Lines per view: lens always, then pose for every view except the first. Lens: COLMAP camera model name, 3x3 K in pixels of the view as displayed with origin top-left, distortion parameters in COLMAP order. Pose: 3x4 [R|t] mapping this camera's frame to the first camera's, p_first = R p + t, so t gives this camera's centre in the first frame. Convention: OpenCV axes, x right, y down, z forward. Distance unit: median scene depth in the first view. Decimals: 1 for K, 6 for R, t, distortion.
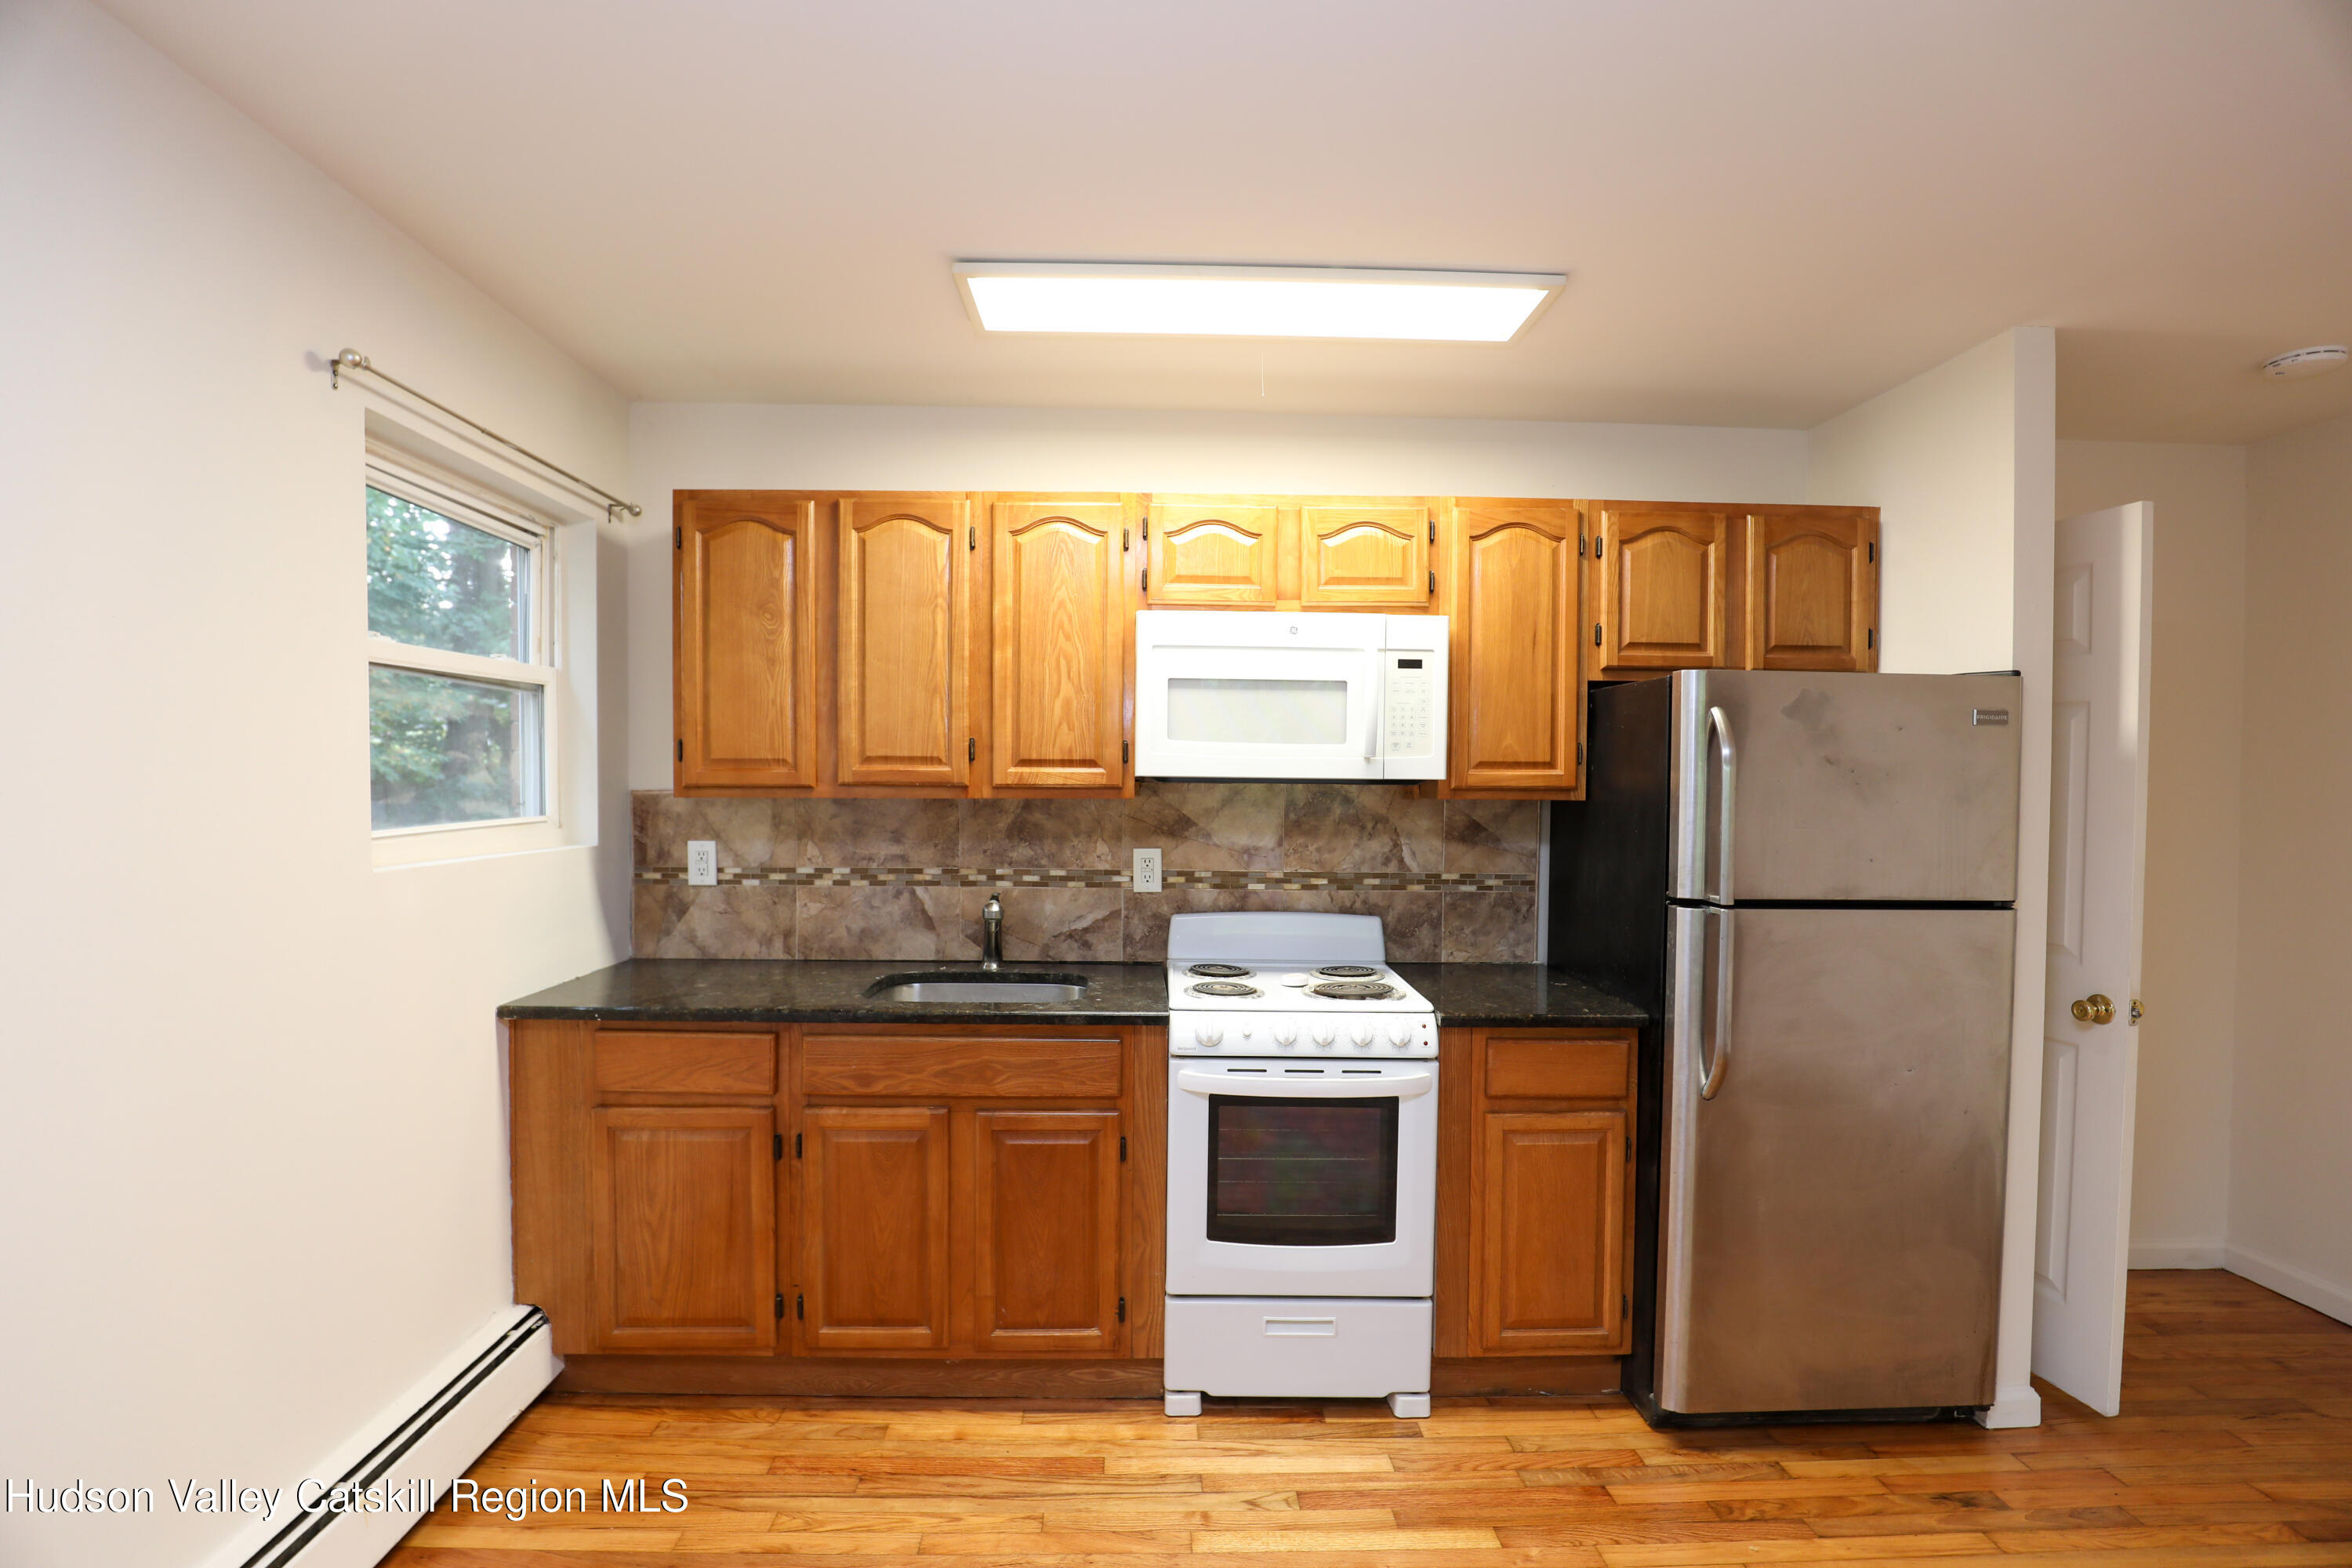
lens RADIAL K [[1078.8, 0, 1173.5], [0, 1078.8, 797.9], [0, 0, 1]] dist [-0.030705, 0.007145]
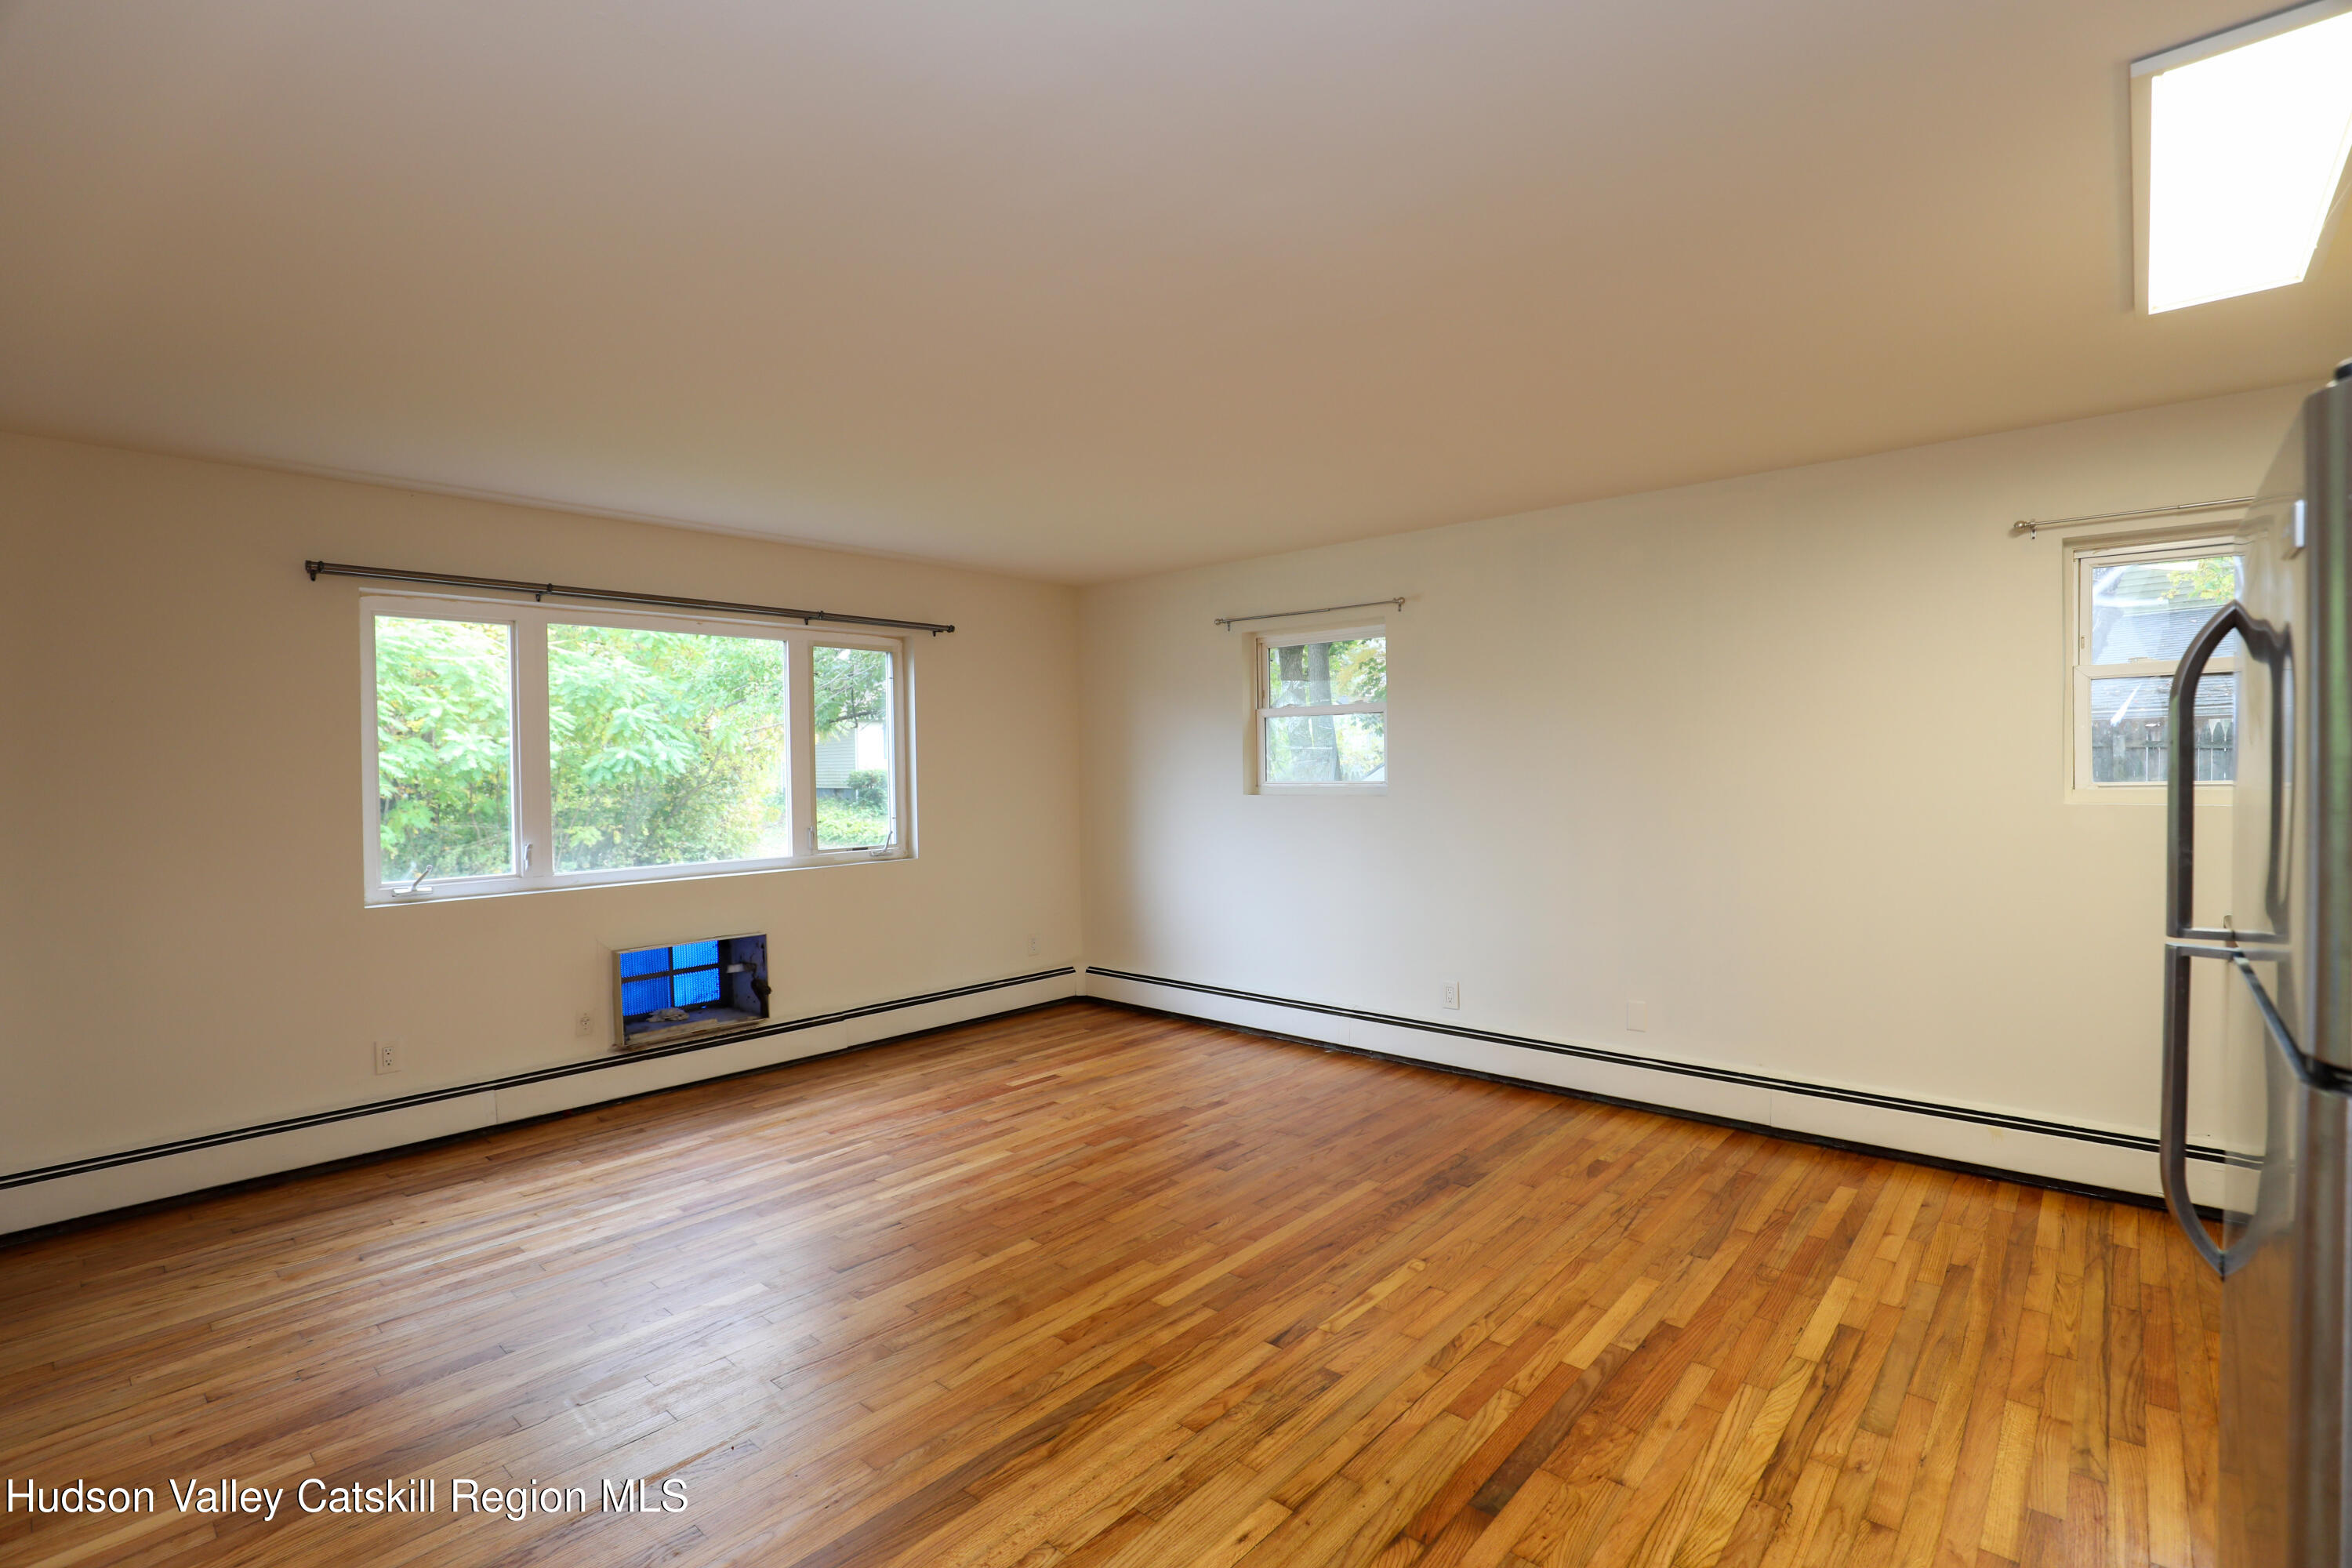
lens RADIAL K [[1078.8, 0, 1173.5], [0, 1078.8, 797.9], [0, 0, 1]] dist [-0.030705, 0.007145]
pose [[-0.684128, 0.017982, -0.729140, 1.096339], [-0.009574, 0.999389, 0.033629, 0.010439], [0.729299, 0.029987, -0.683537, 0.810394]]
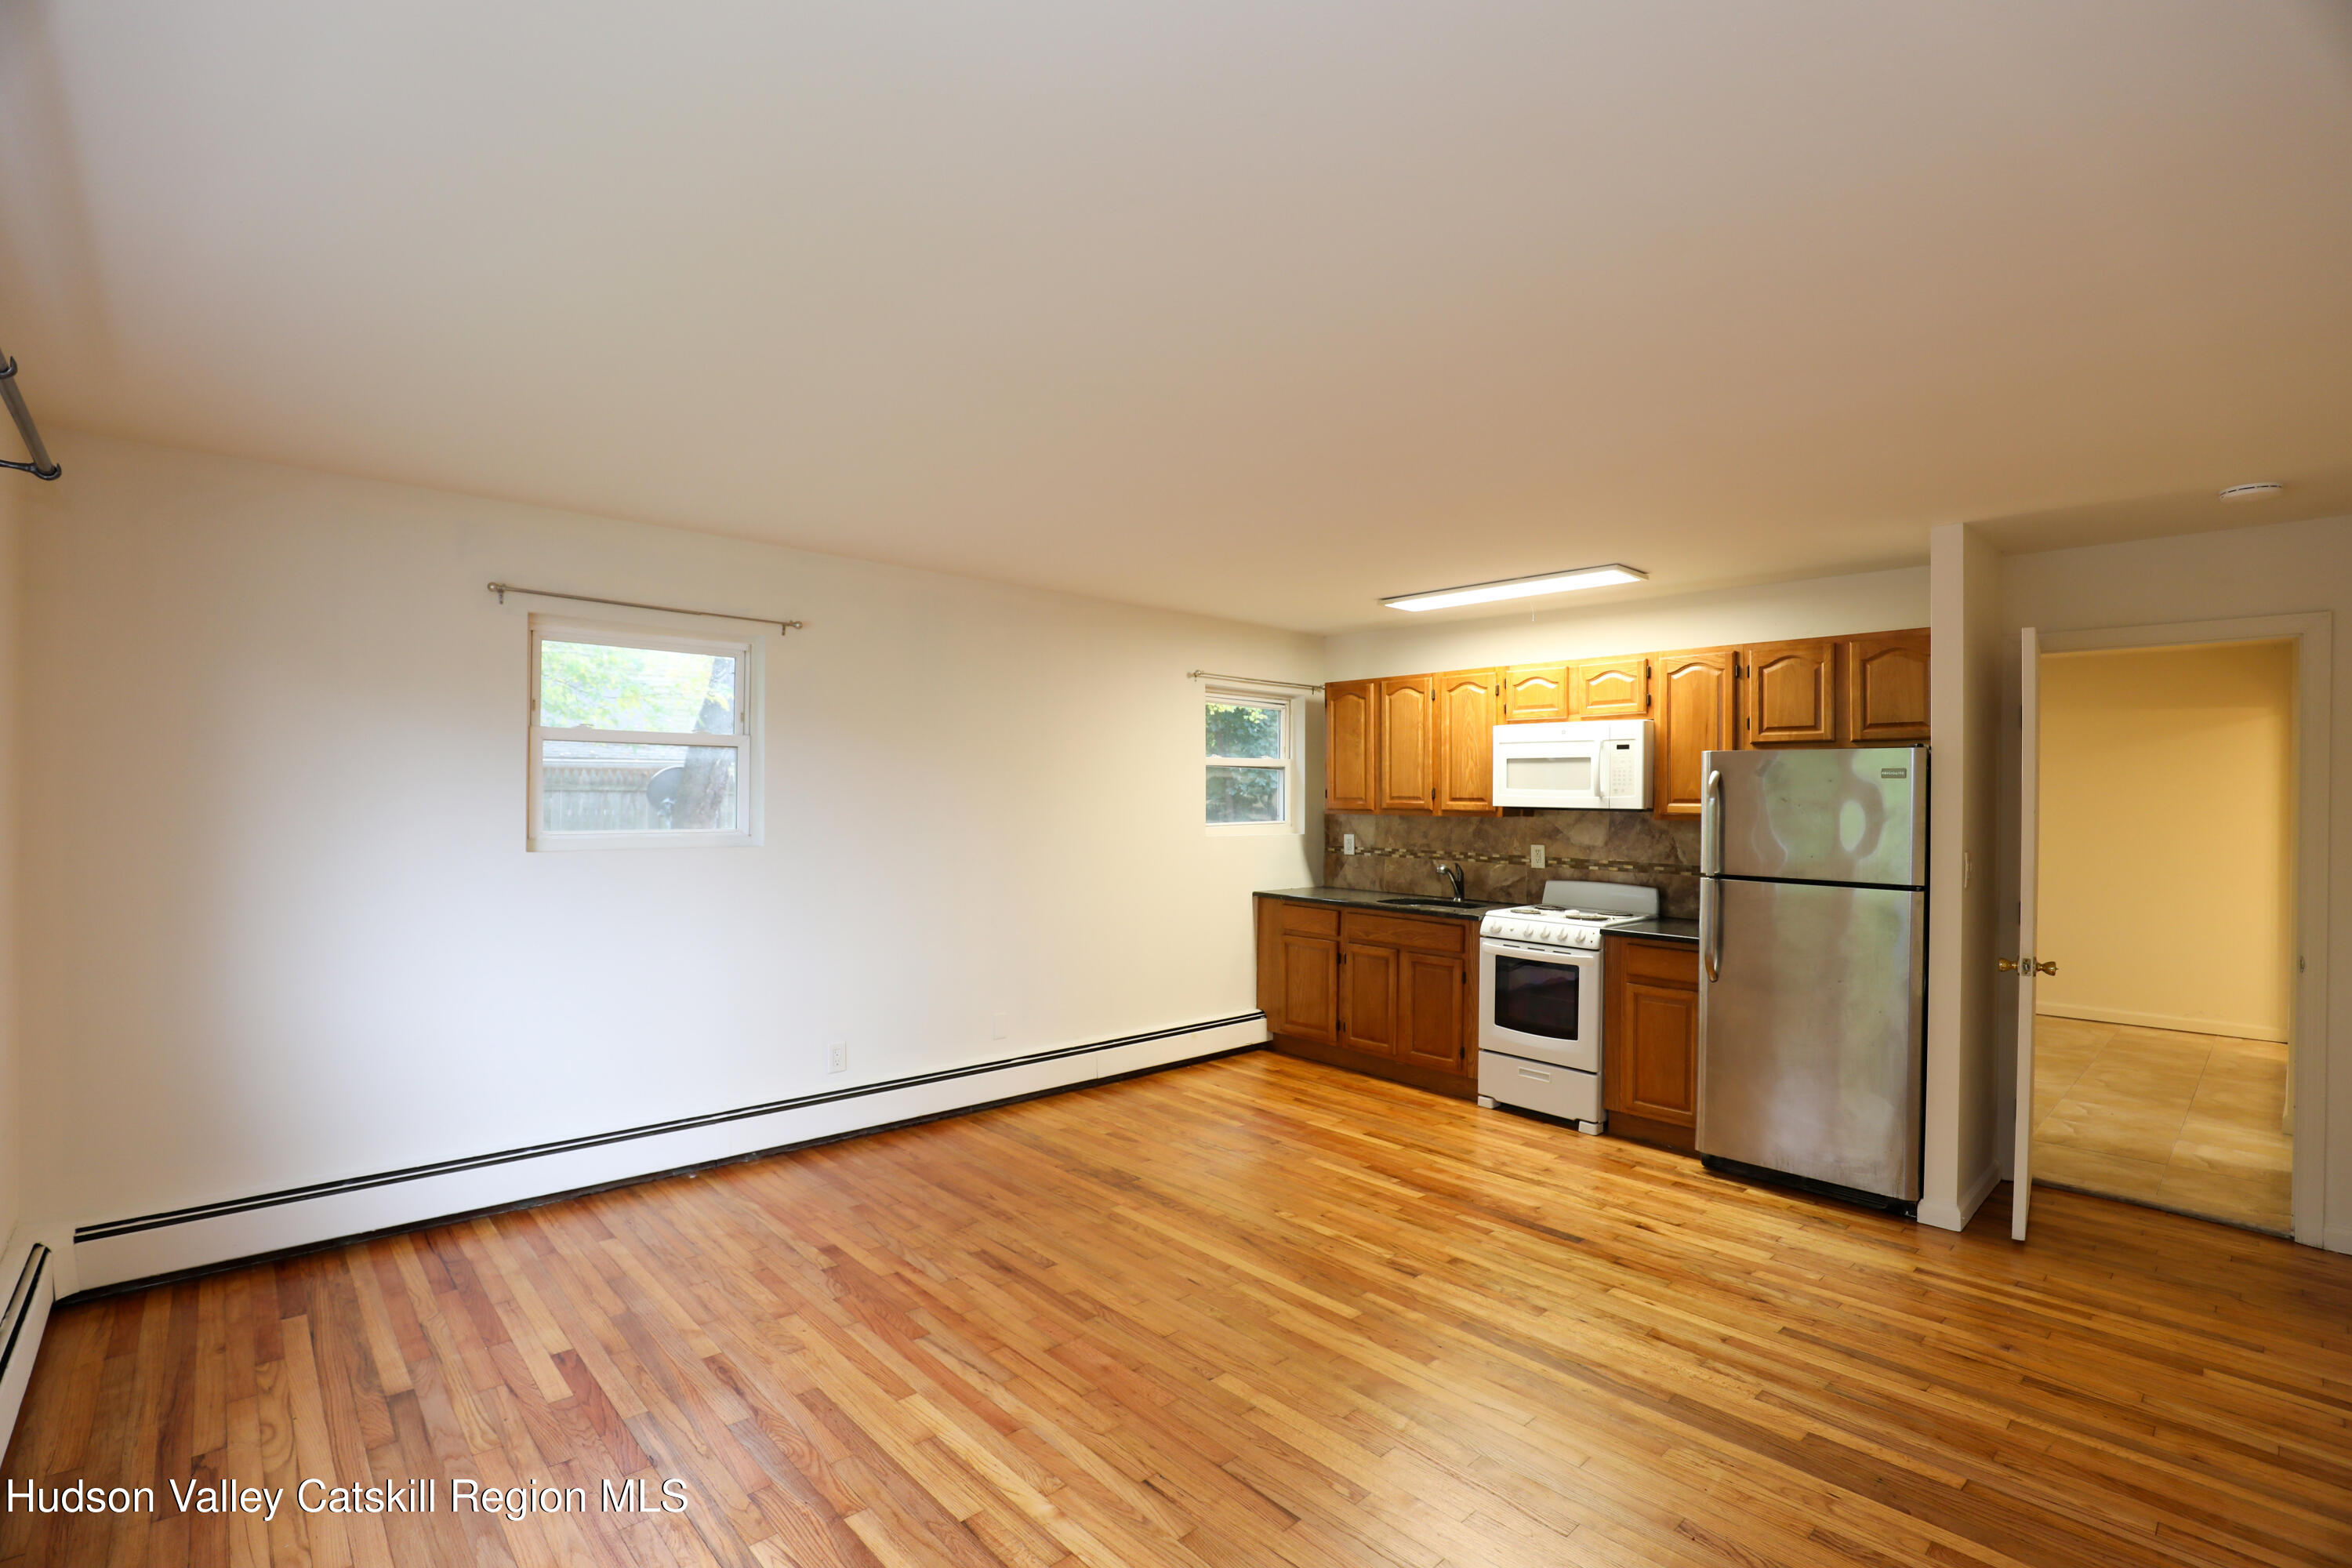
lens RADIAL K [[1078.8, 0, 1173.5], [0, 1078.8, 797.9], [0, 0, 1]] dist [-0.030705, 0.007145]
pose [[0.660307, 0.000915, -0.750995, 1.082190], [-0.018813, 0.999706, -0.015323, 0.007159], [0.750760, 0.024247, 0.660130, -0.798767]]
